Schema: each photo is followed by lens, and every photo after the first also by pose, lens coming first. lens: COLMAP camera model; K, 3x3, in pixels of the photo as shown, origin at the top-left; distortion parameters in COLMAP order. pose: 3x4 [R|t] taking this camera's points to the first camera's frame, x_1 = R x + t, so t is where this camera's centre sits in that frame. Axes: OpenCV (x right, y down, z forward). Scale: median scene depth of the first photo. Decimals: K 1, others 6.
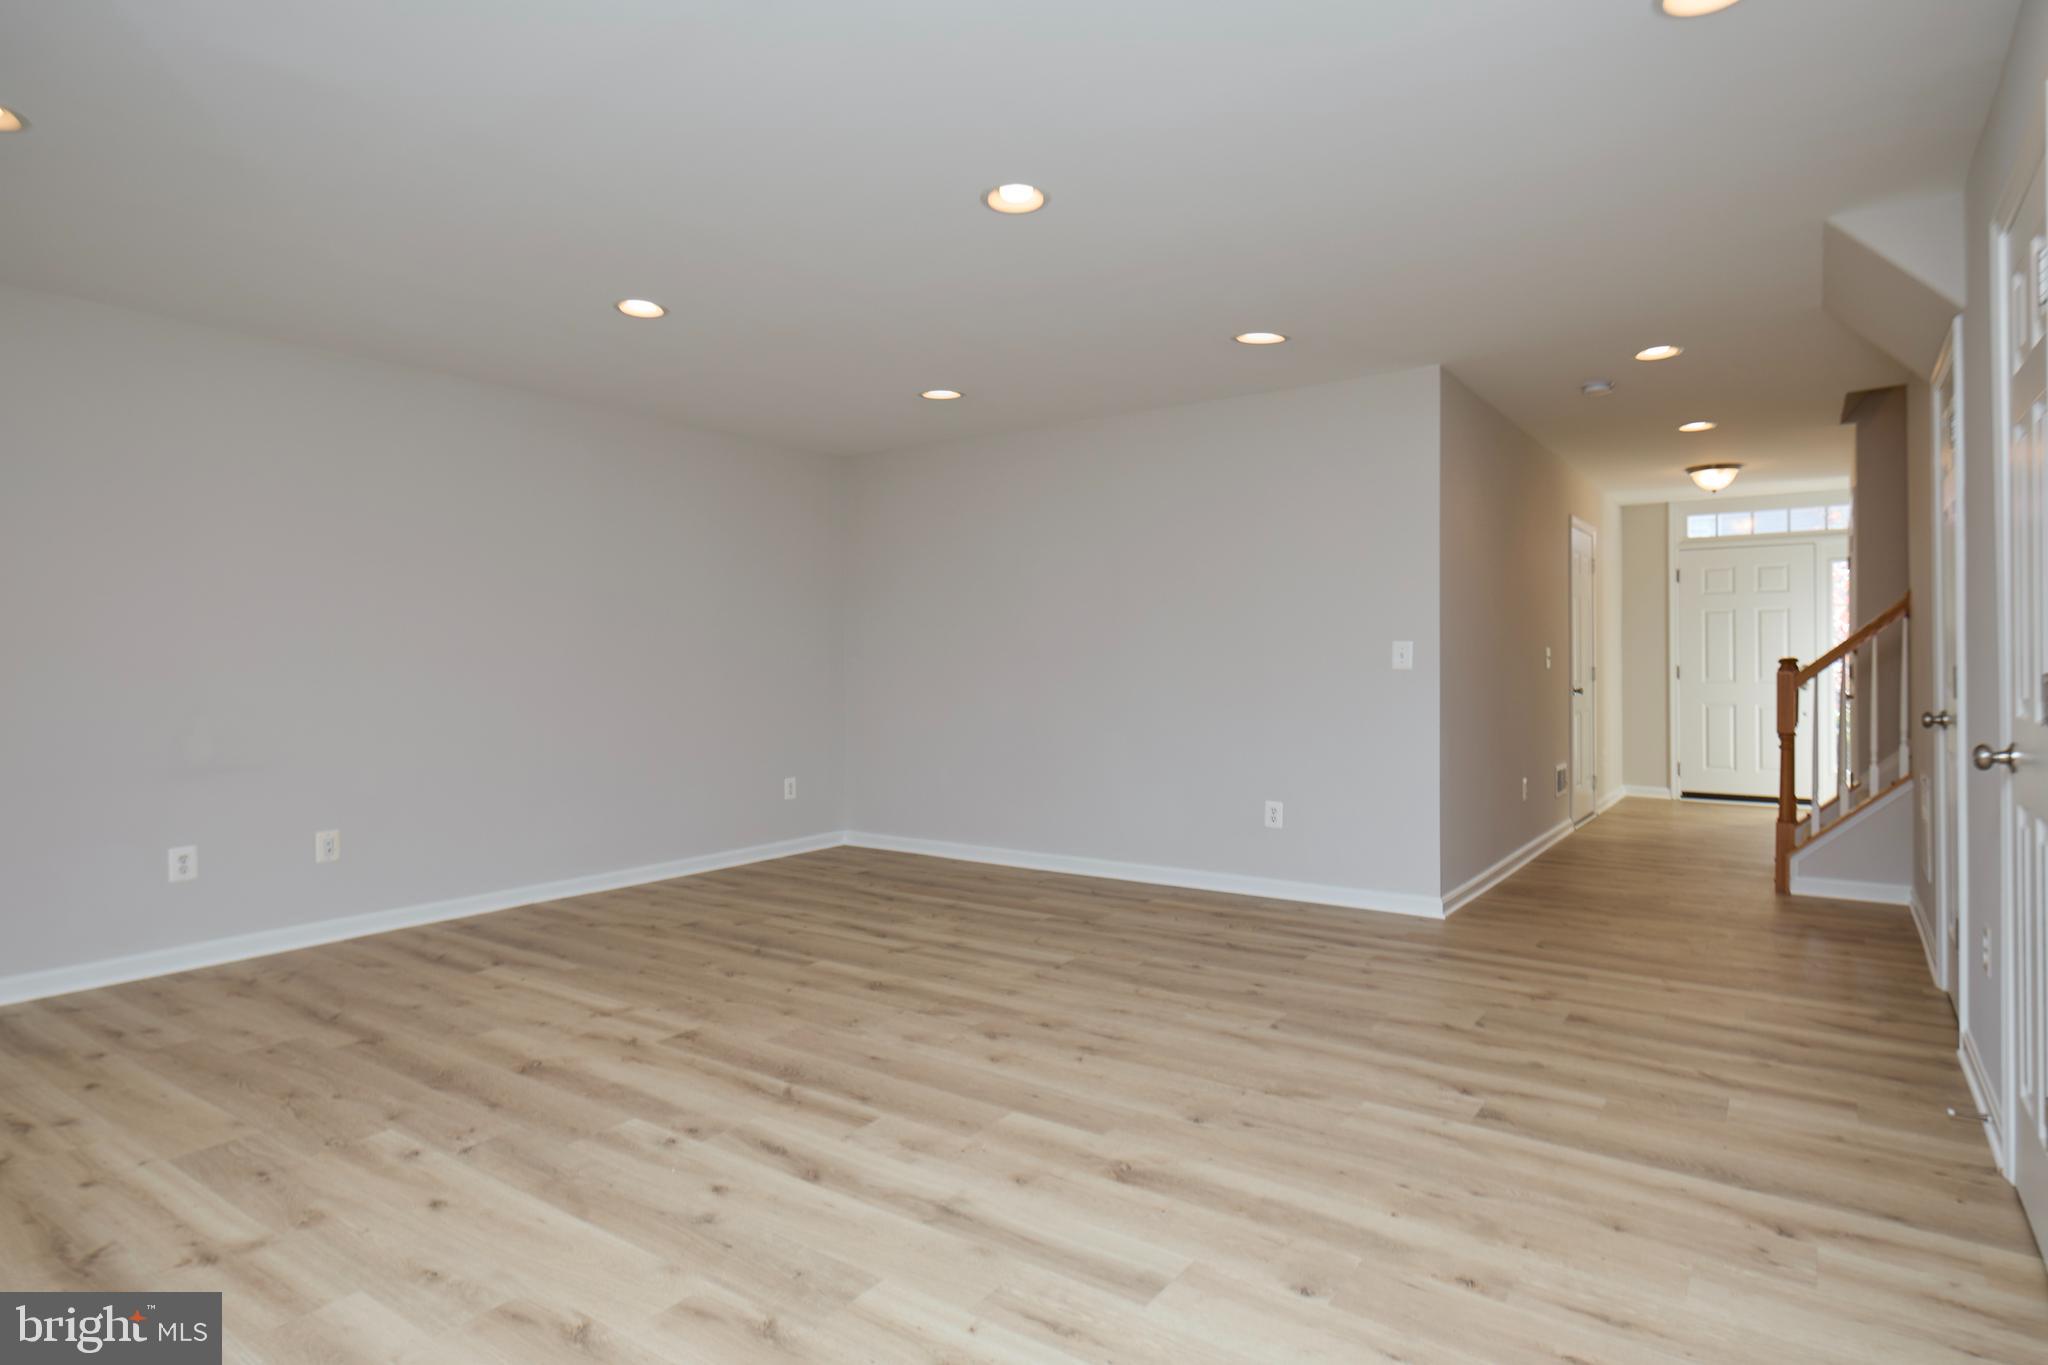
lens RADIAL K [[1108.7, 0, 1035.9], [0, 1108.7, 656.5], [0, 0, 1]] dist [0.005809, -0.002093]
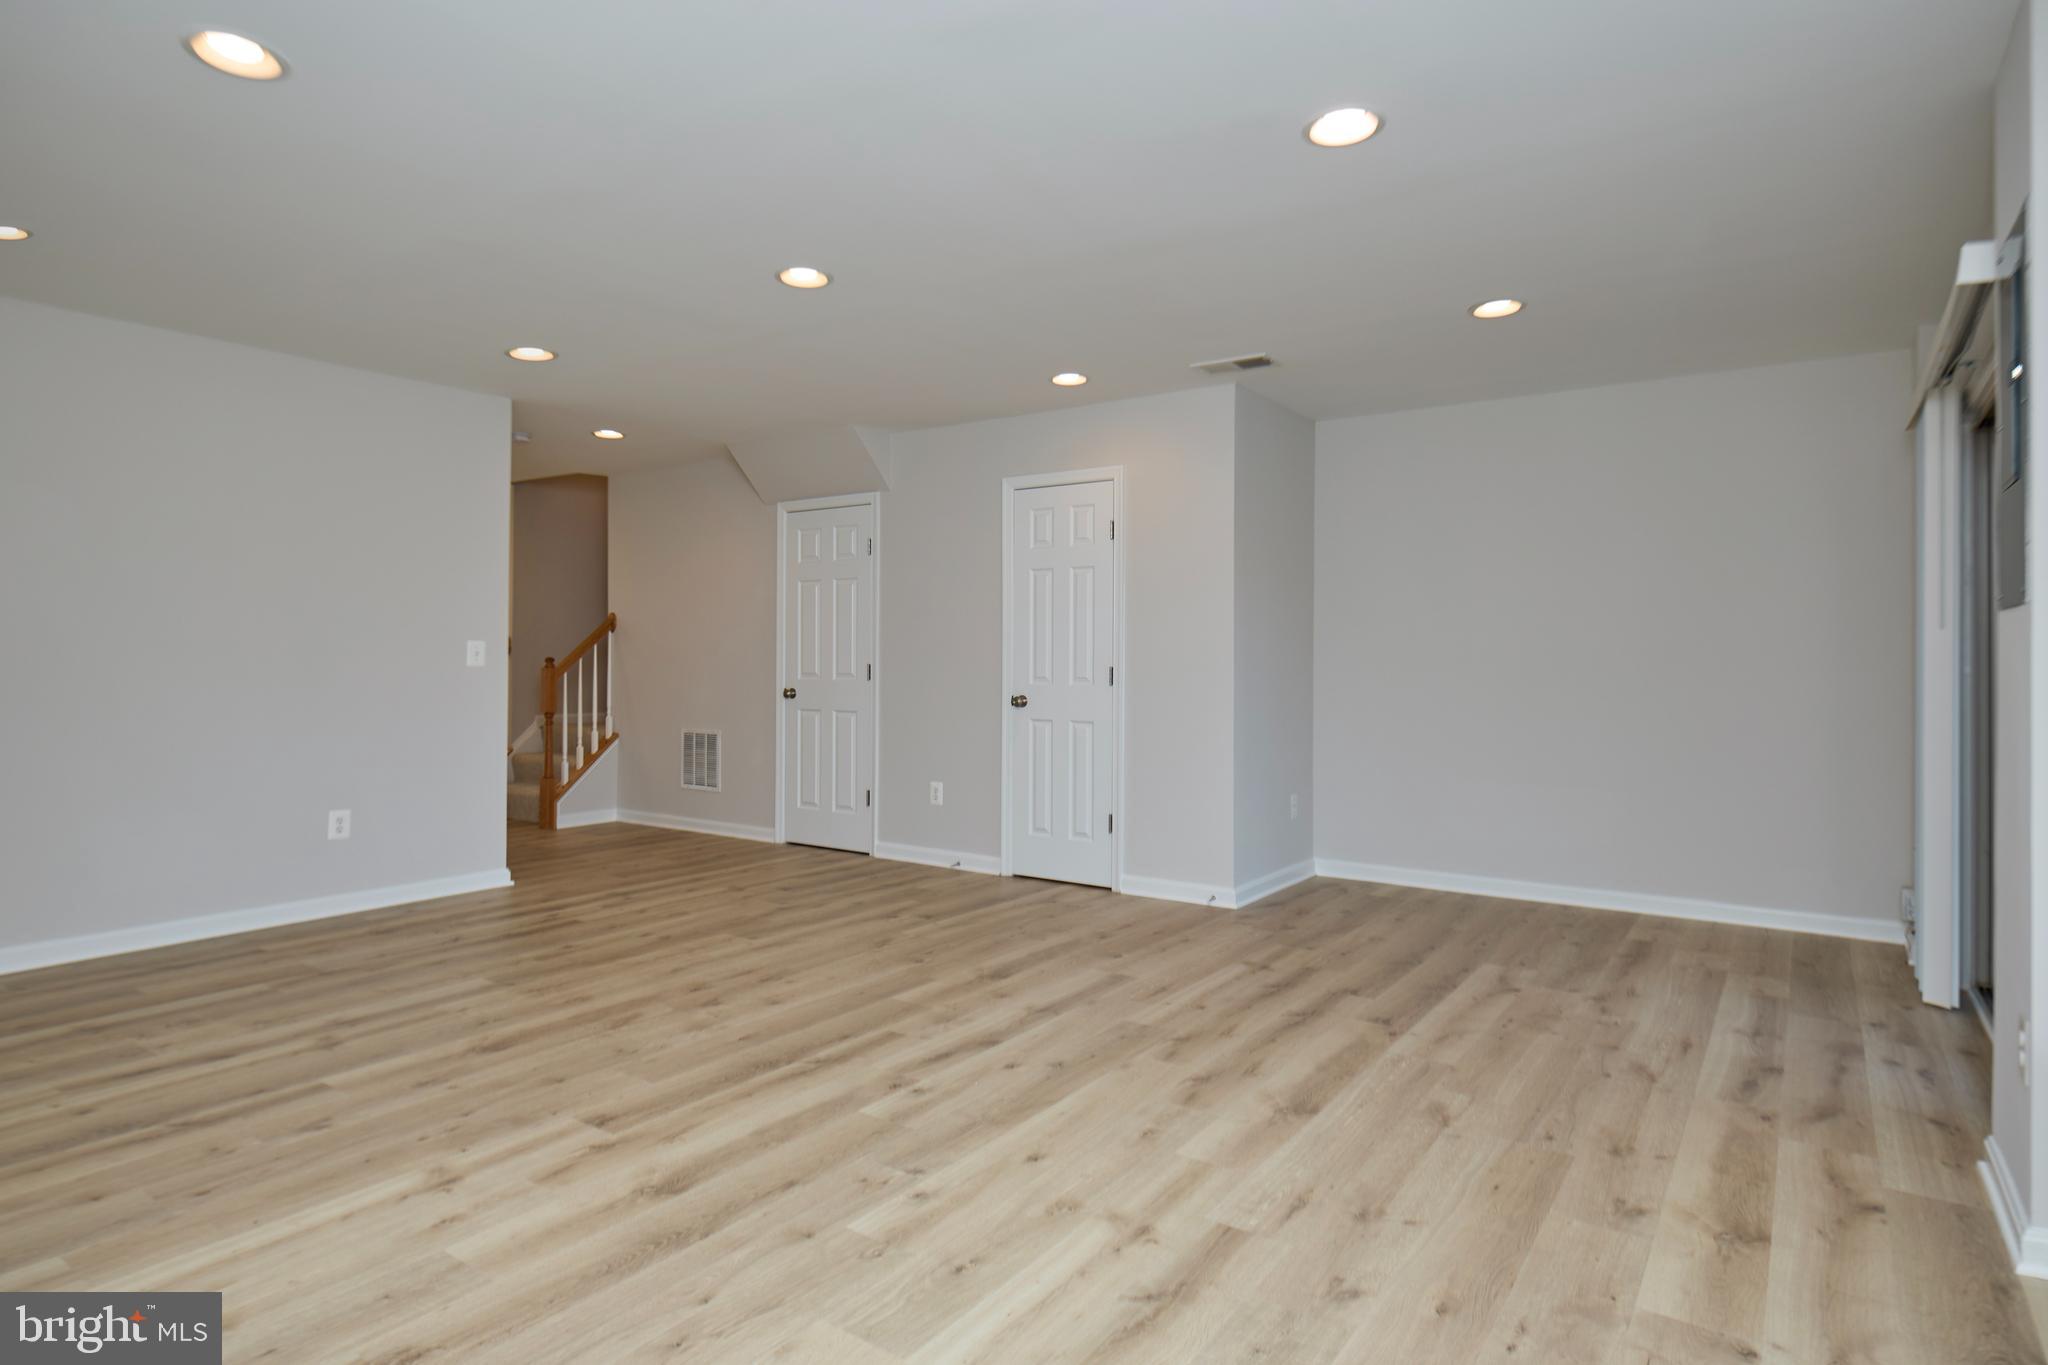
lens RADIAL K [[1122.2, 0, 987.6], [0, 1122.2, 659.5], [0, 0, 1]] dist [0.001659, -0.001478]
pose [[0.026112, 0.004975, 0.999647, -1.310078], [-0.008957, 0.999949, -0.004742, 0.008904], [-0.999619, -0.008830, 0.026155, 0.816134]]
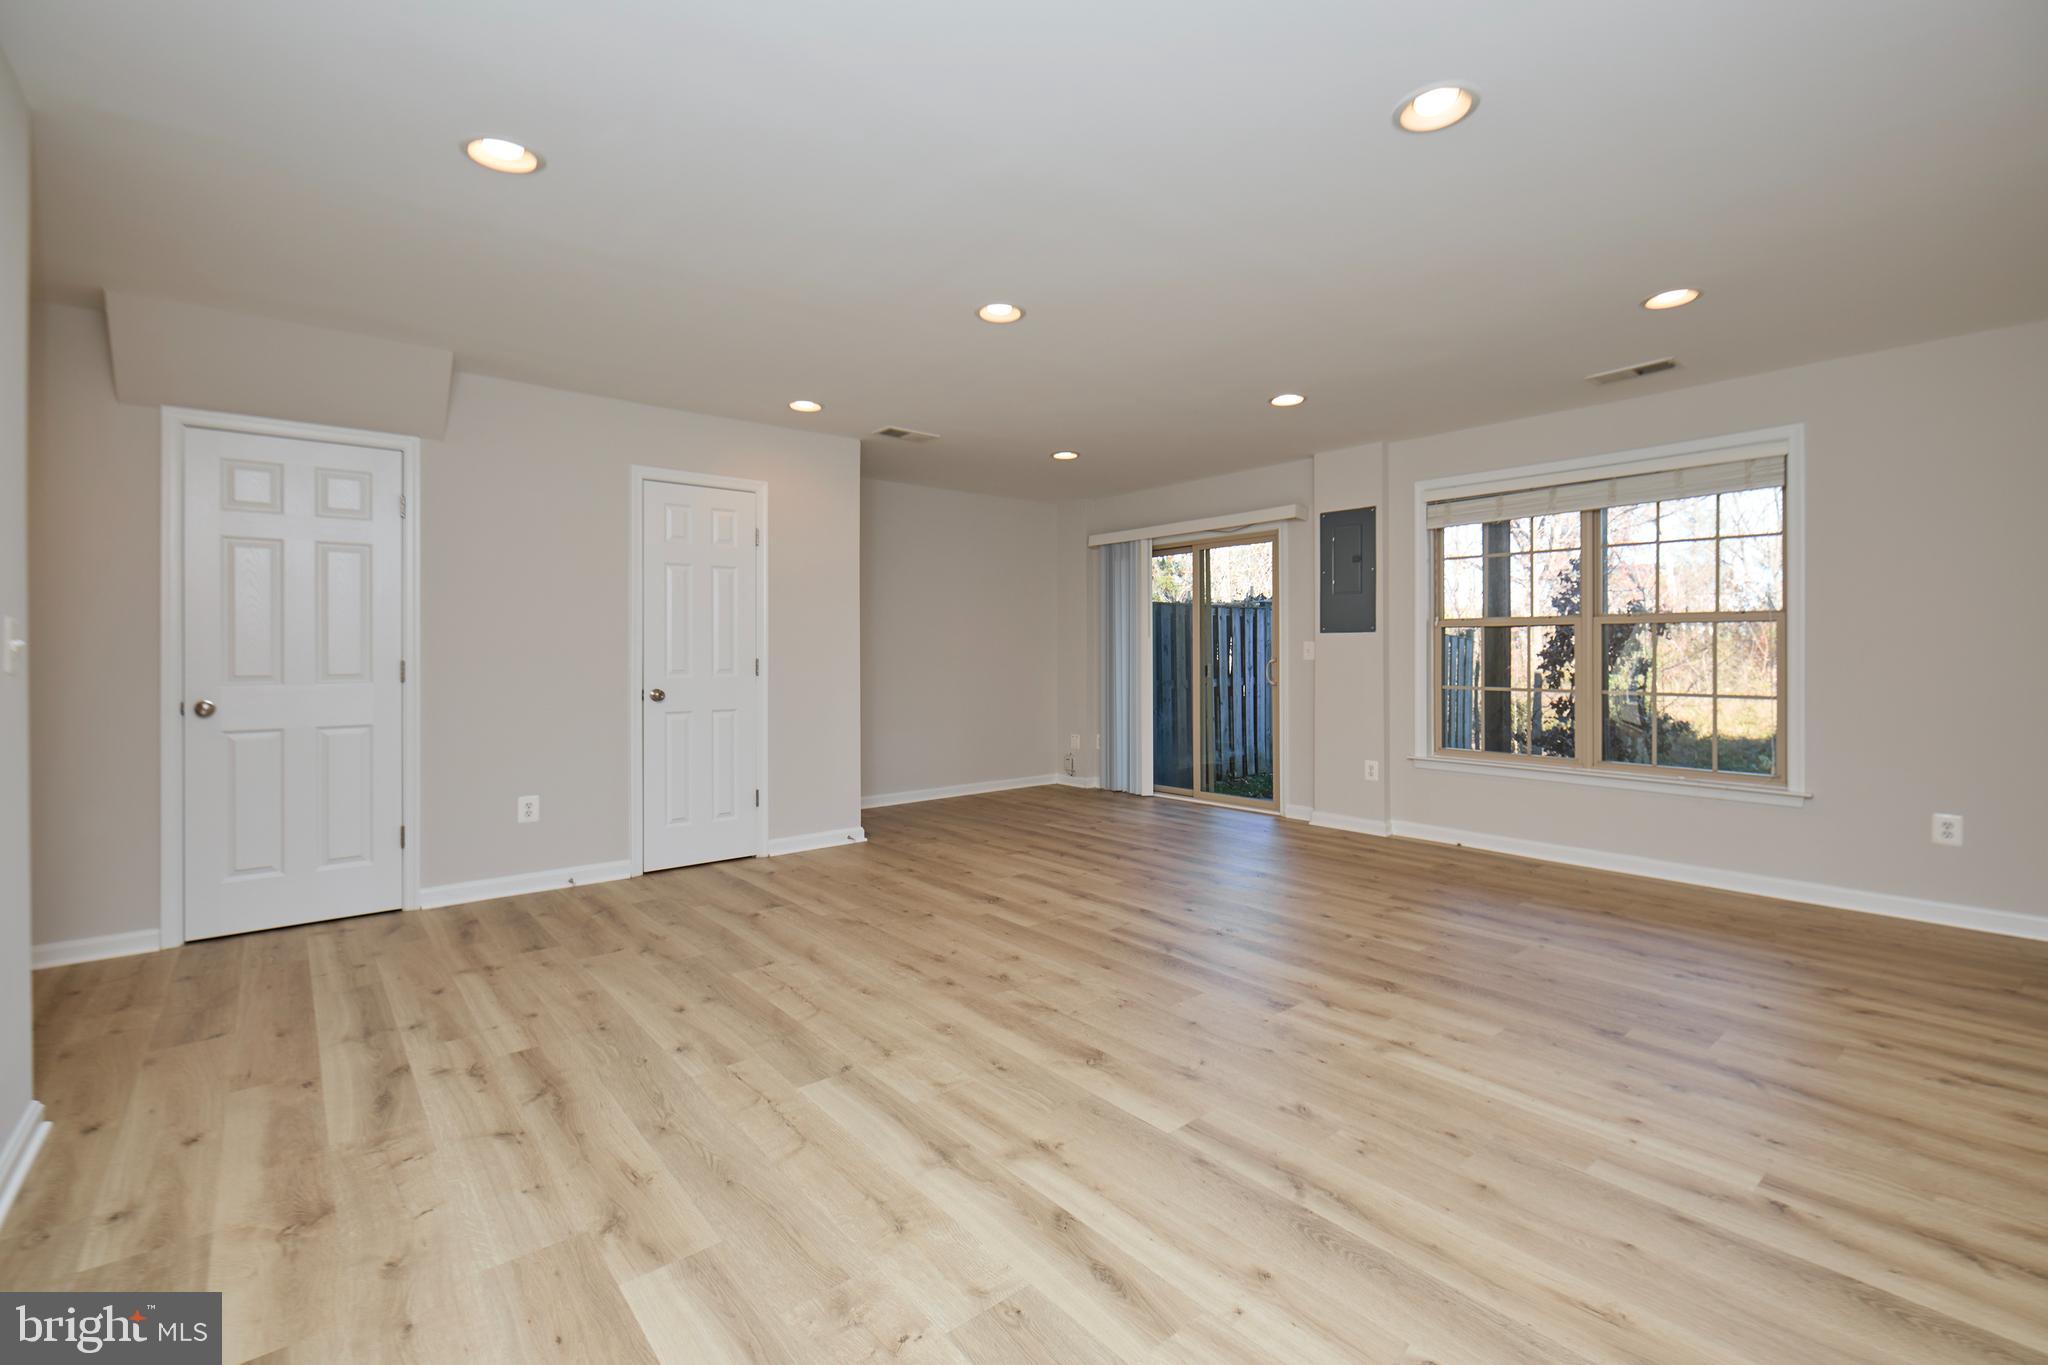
lens RADIAL K [[929.8, 0, 1030.3], [0, 929.8, 654.6], [0, 0, 1]] dist [0.001086, -0.000688]
pose [[-0.965729, 0.007002, 0.259457, -0.369203], [0.006380, 0.999974, -0.003242, 0.012115], [-0.259473, -0.001475, -0.965749, 2.227375]]
